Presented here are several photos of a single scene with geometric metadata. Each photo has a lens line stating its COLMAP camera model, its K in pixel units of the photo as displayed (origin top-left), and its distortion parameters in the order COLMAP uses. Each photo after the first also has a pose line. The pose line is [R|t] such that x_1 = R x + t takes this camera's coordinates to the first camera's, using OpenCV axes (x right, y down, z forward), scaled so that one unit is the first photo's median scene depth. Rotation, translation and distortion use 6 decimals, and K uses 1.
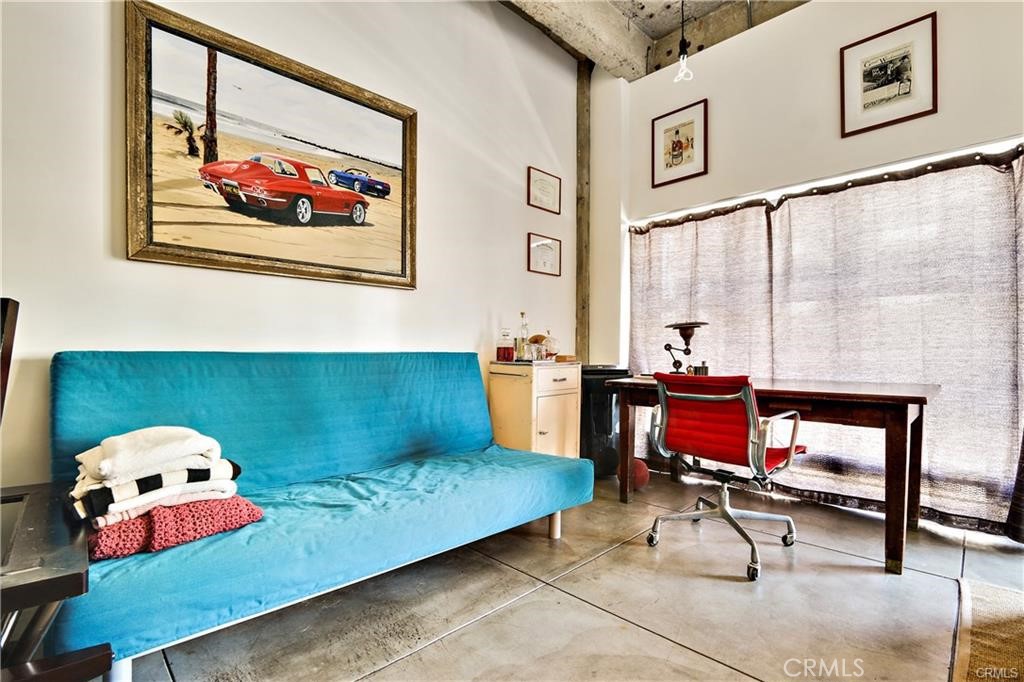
lens RADIAL K [[472.2, 0, 510.1], [0, 472.2, 359.4], [0, 0, 1]] dist [-0.017594, 0.000531]
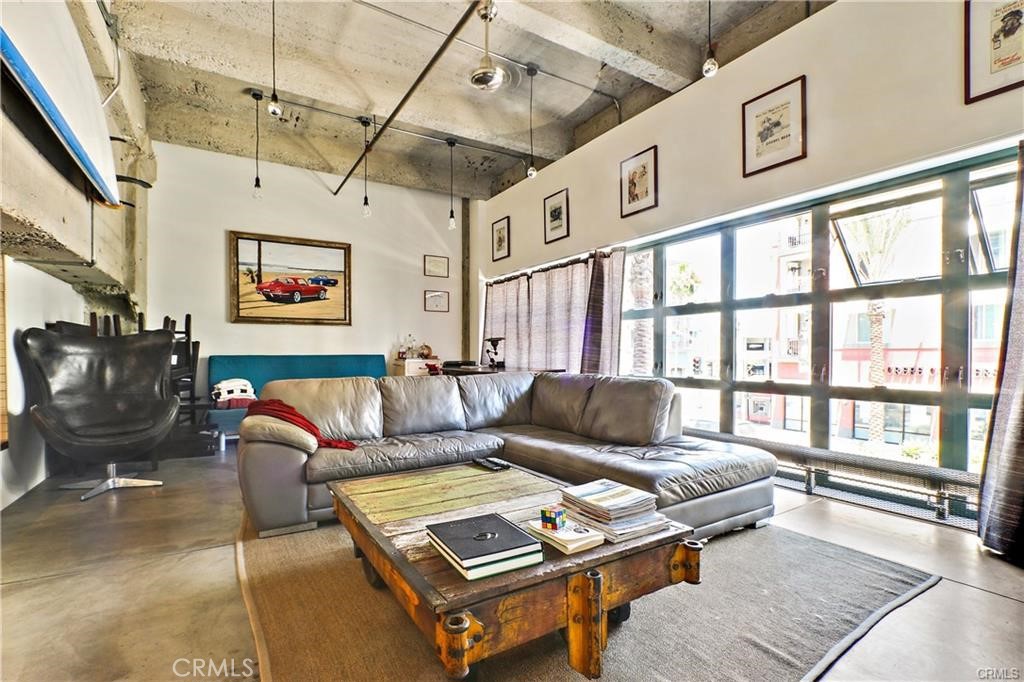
lens RADIAL K [[472.2, 0, 510.1], [0, 472.2, 359.4], [0, 0, 1]] dist [-0.017594, 0.000531]
pose [[0.975517, -0.002815, -0.219908, 1.107891], [0.002477, 0.999995, -0.001809, 0.013567], [0.219912, 0.001220, 0.975519, -1.071684]]
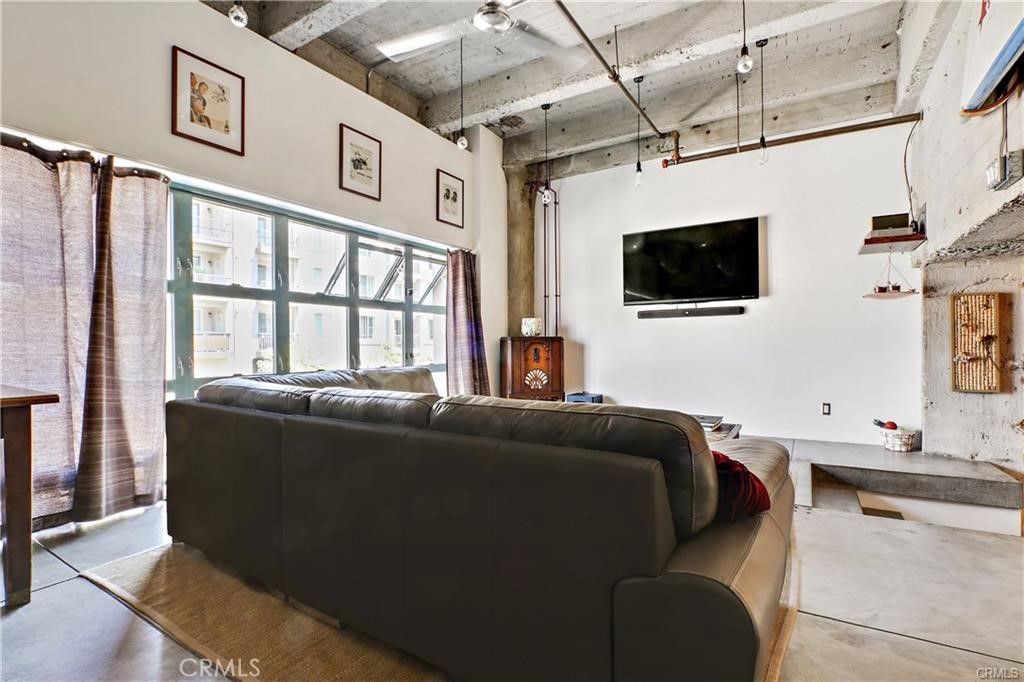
lens RADIAL K [[477.7, 0, 513.1], [0, 477.7, 345.7], [0, 0, 1]] dist [-0.012782, 0.001073]
pose [[-0.240894, -0.007194, 0.970525, -0.177880], [0.016554, 0.999797, 0.011520, -0.010832], [-0.970410, 0.018841, -0.240726, 0.245361]]
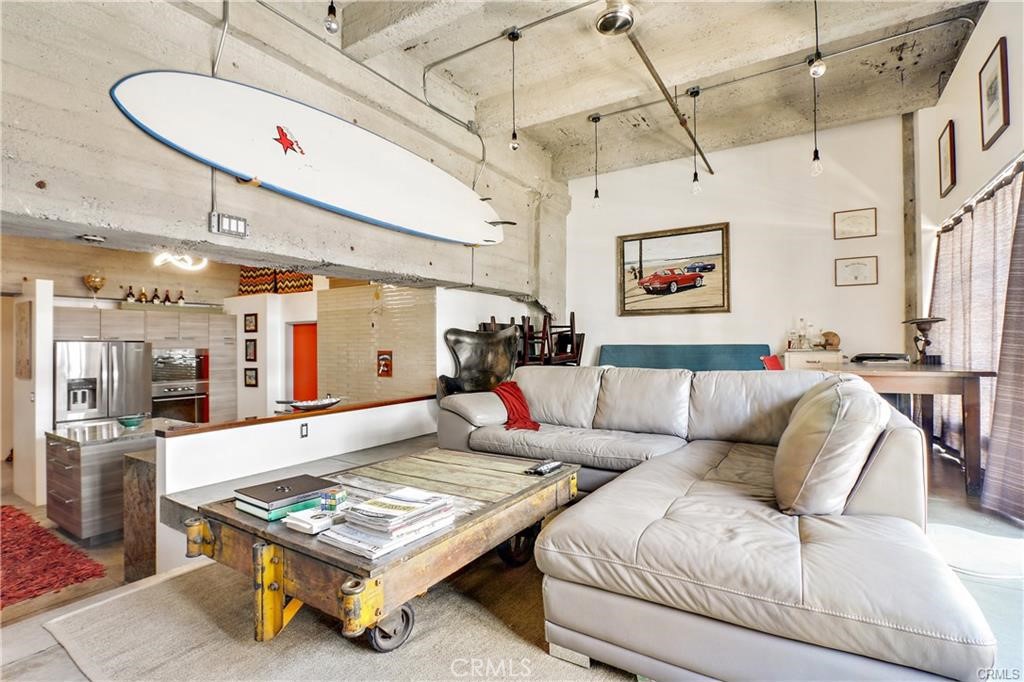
lens RADIAL K [[481.2, 0, 507.1], [0, 481.2, 339.9], [0, 0, 1]] dist [-0.011507, 0.000139]
pose [[0.228303, -0.011338, -0.973524, 1.716799], [-0.008900, 0.999866, -0.013732, 0.002855], [0.973550, 0.011799, 0.228171, -0.402748]]
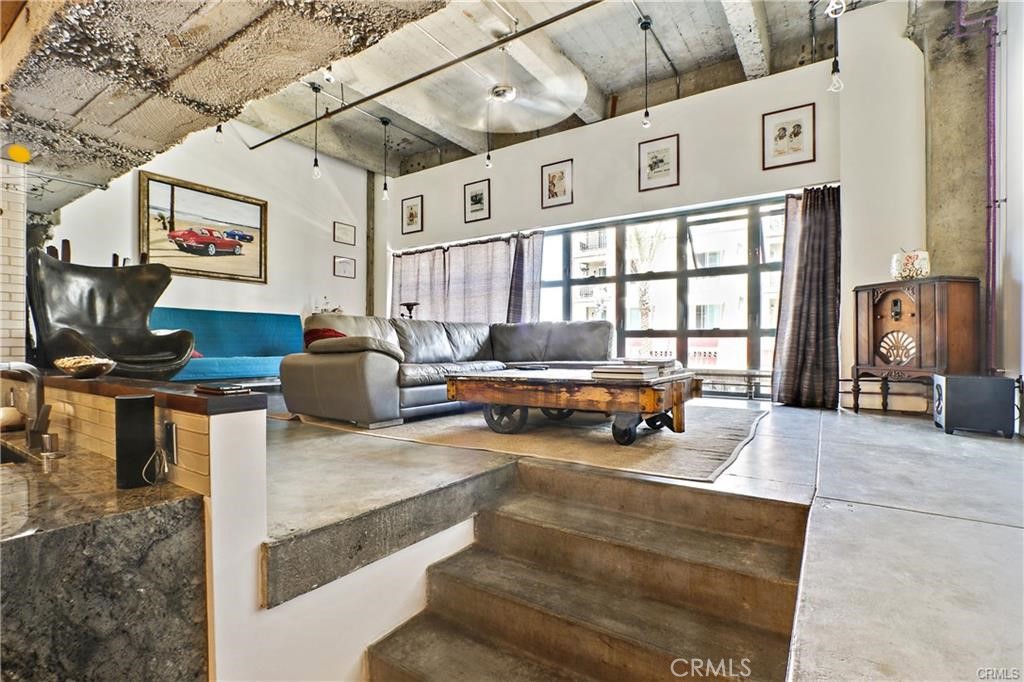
lens RADIAL K [[477.7, 0, 513.1], [0, 477.7, 345.7], [0, 0, 1]] dist [-0.012782, 0.001073]
pose [[0.978783, 0.000348, 0.204897, 0.507906], [0.002109, 0.999928, -0.011773, 0.178618], [-0.204886, 0.011955, 0.978713, -1.508668]]
